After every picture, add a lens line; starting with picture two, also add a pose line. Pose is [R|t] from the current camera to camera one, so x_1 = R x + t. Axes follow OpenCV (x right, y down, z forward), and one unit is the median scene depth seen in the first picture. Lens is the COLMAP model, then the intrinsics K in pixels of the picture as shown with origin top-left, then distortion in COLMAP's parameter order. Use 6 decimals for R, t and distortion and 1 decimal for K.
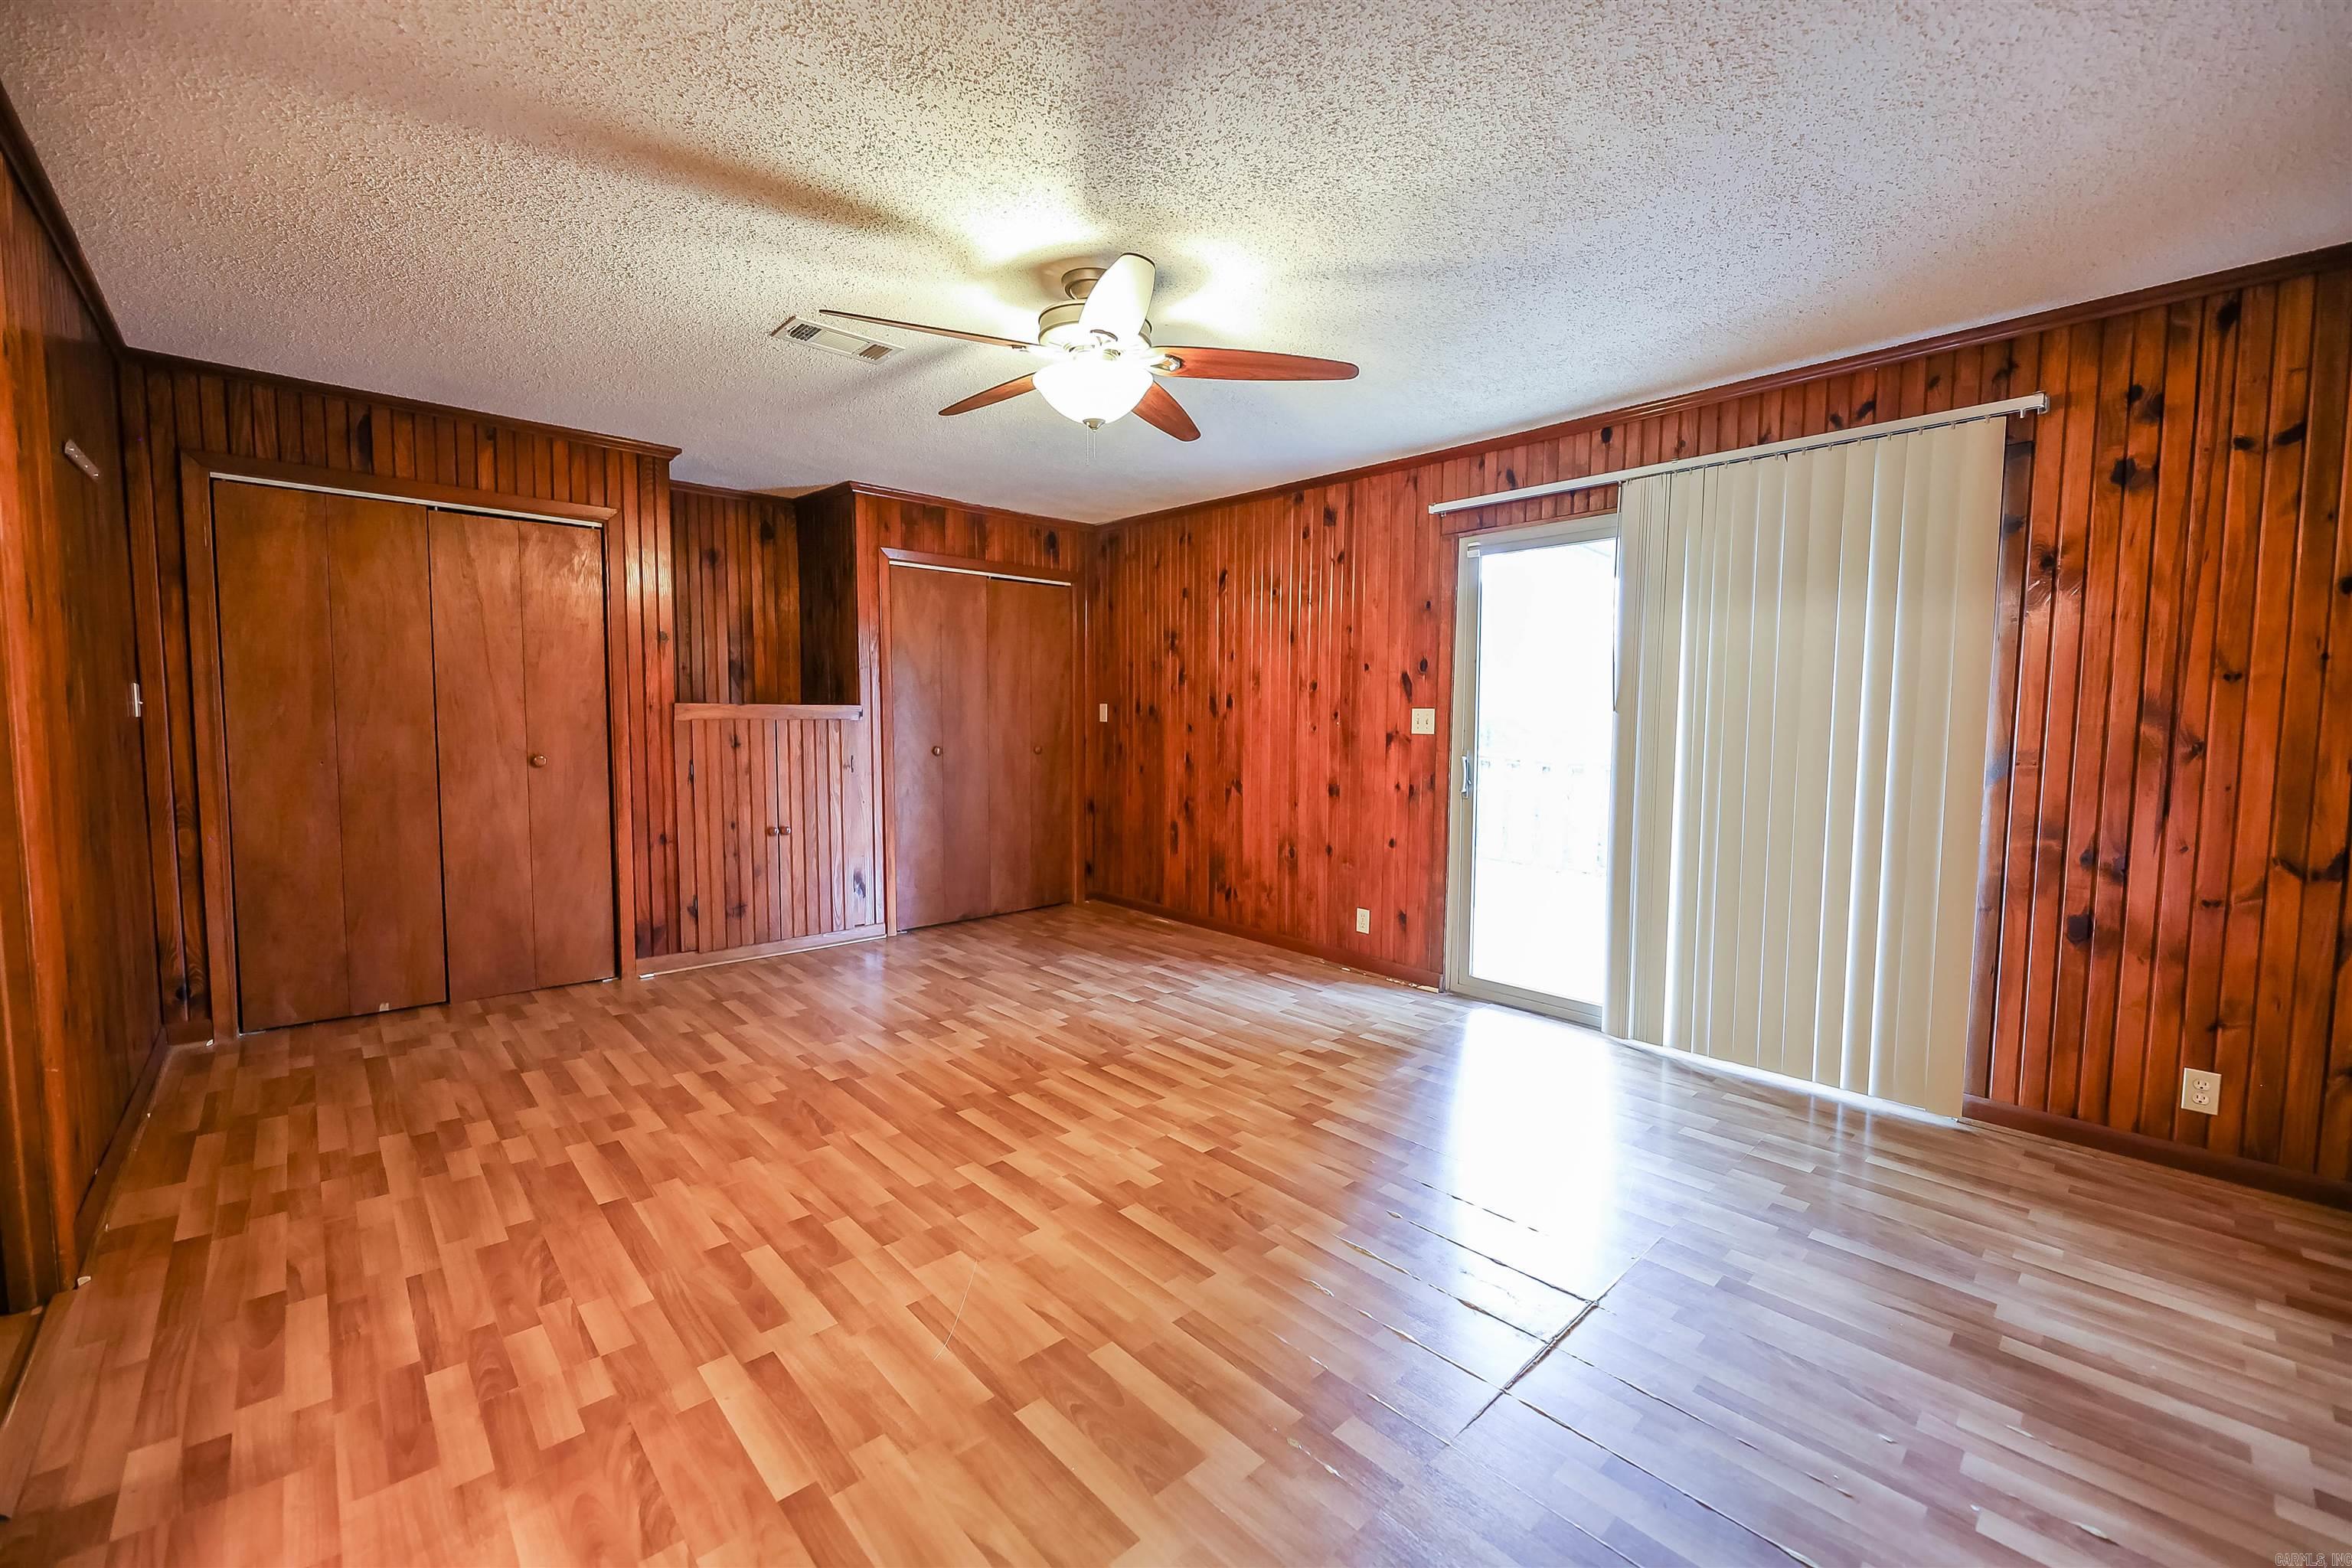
lens RADIAL K [[936.7, 0, 1175.2], [0, 936.7, 785.4], [0, 0, 1]] dist [0.001060, -0.003780]
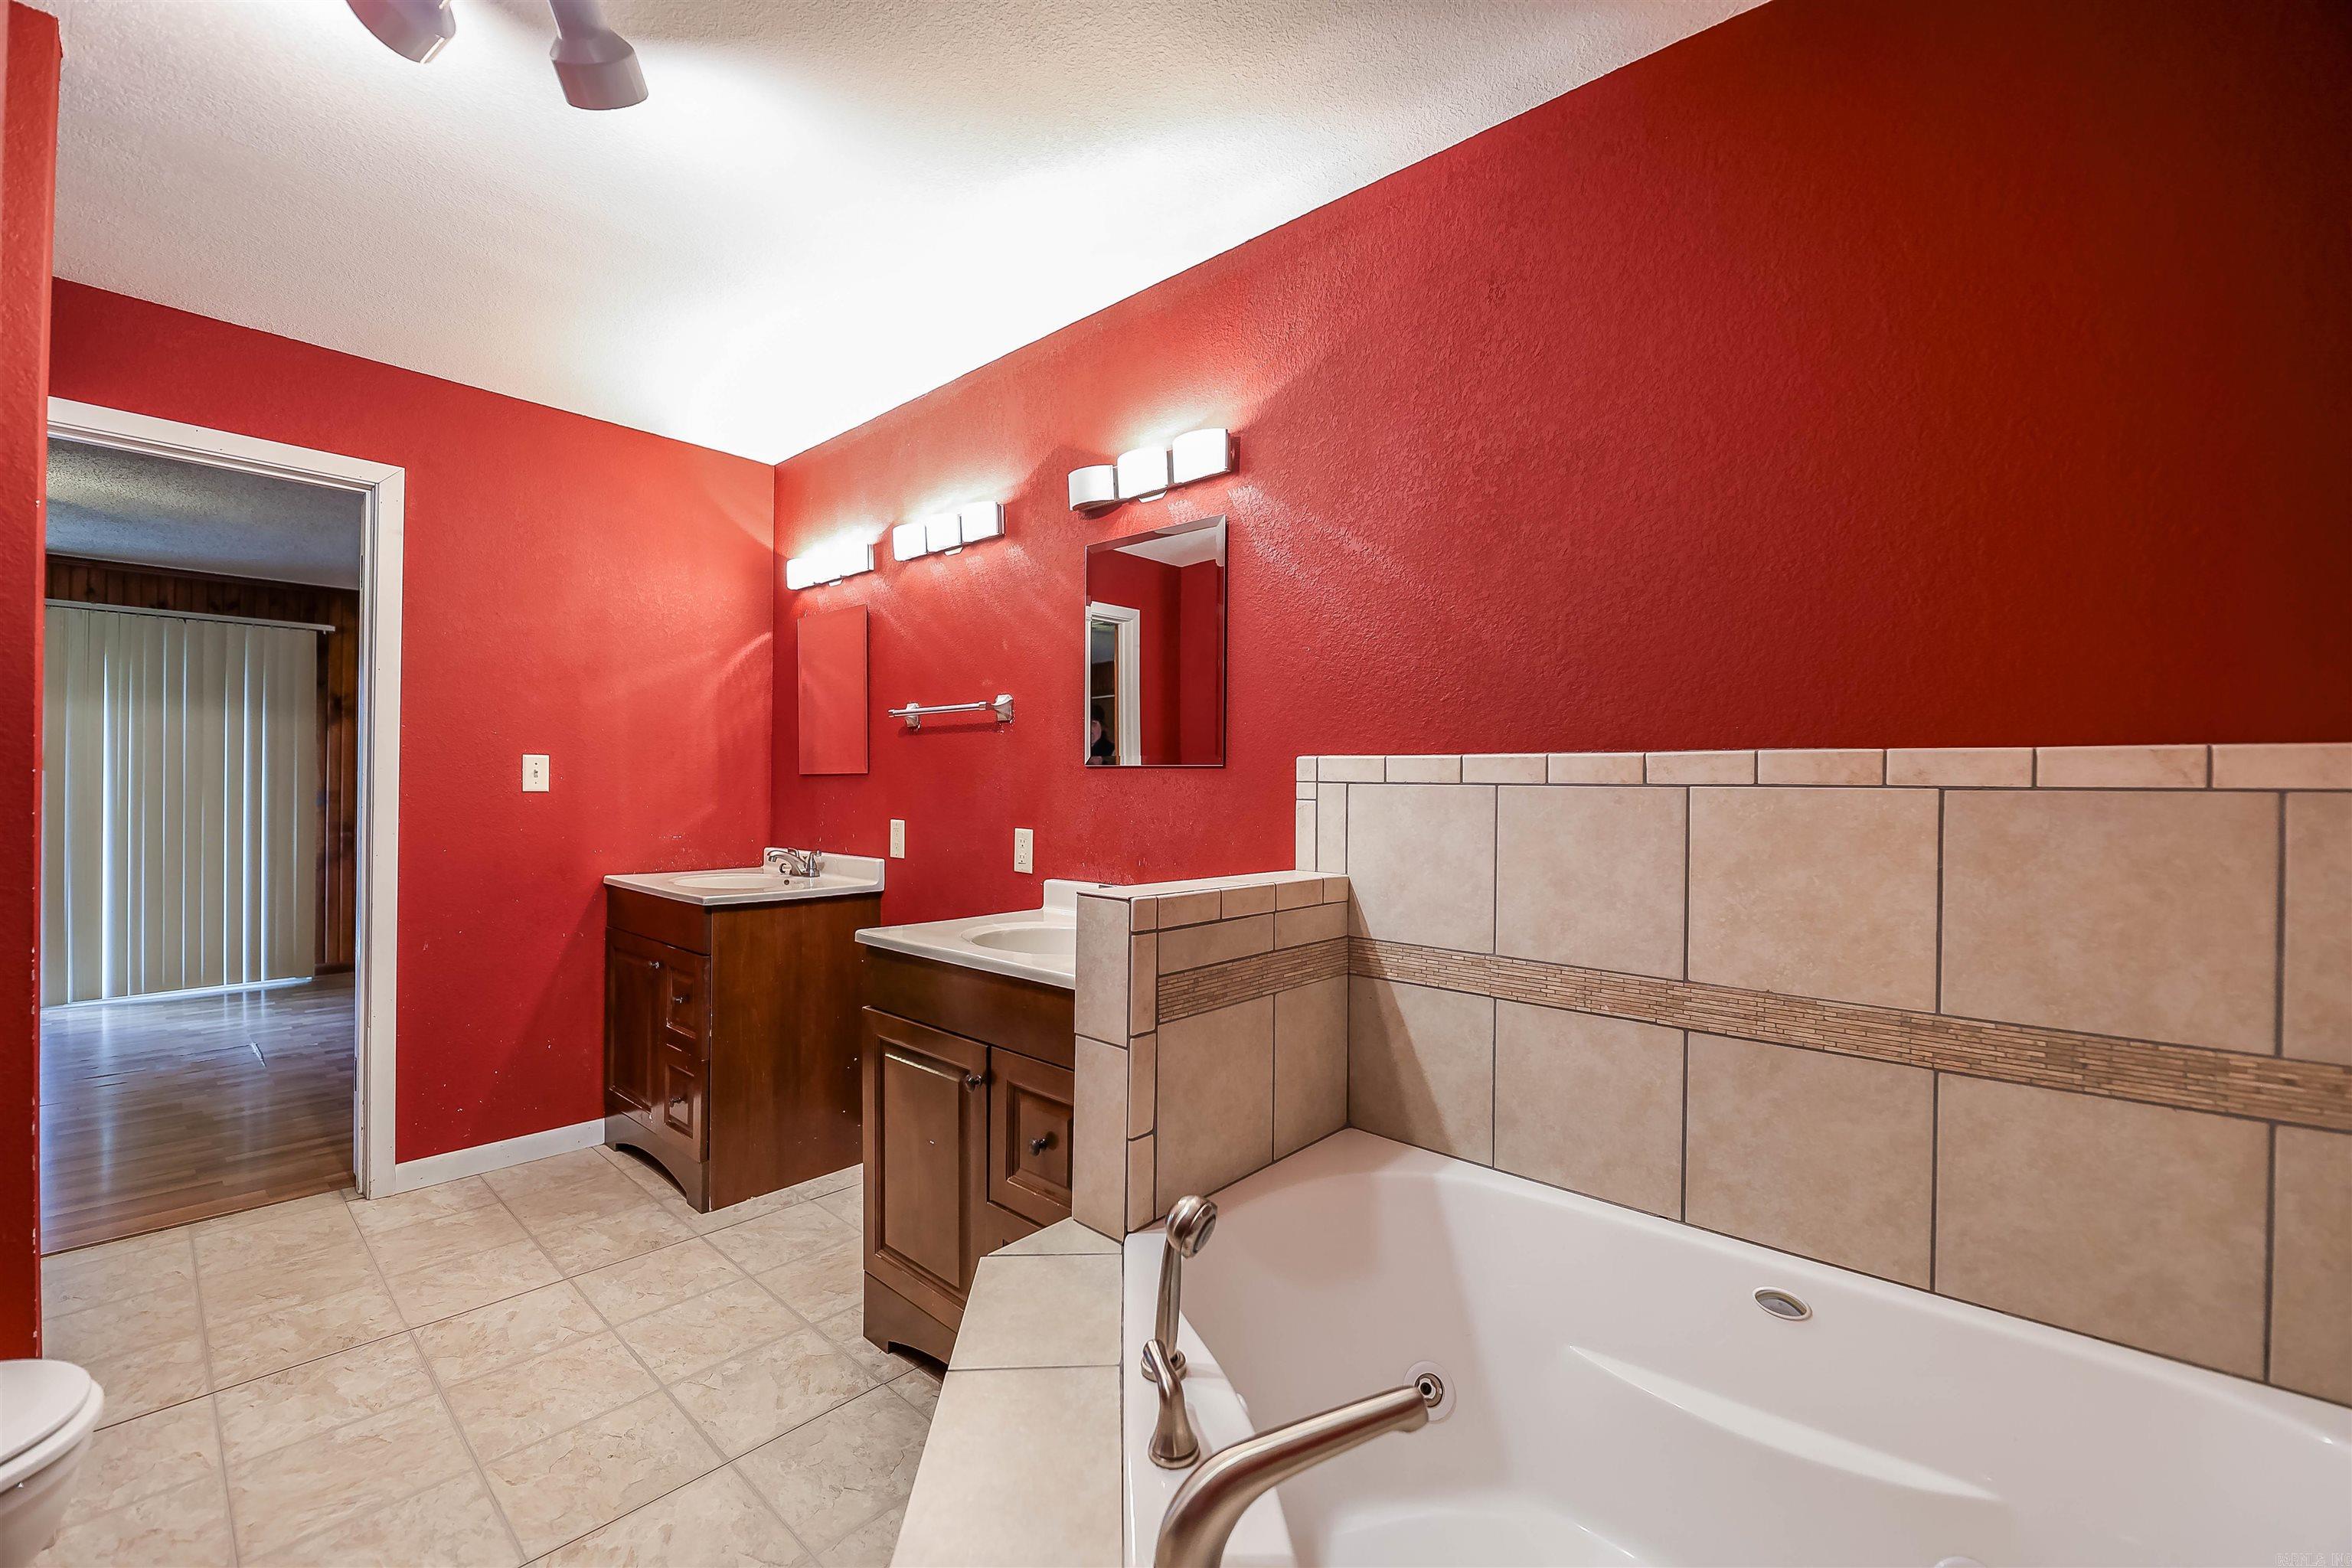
lens RADIAL K [[936.7, 0, 1175.2], [0, 936.7, 785.4], [0, 0, 1]] dist [0.001060, -0.003780]
pose [[-0.090591, -0.006508, 0.995867, -1.254292], [0.062770, 0.997953, 0.012232, 0.041735], [-0.993908, 0.063619, -0.089997, -0.643764]]
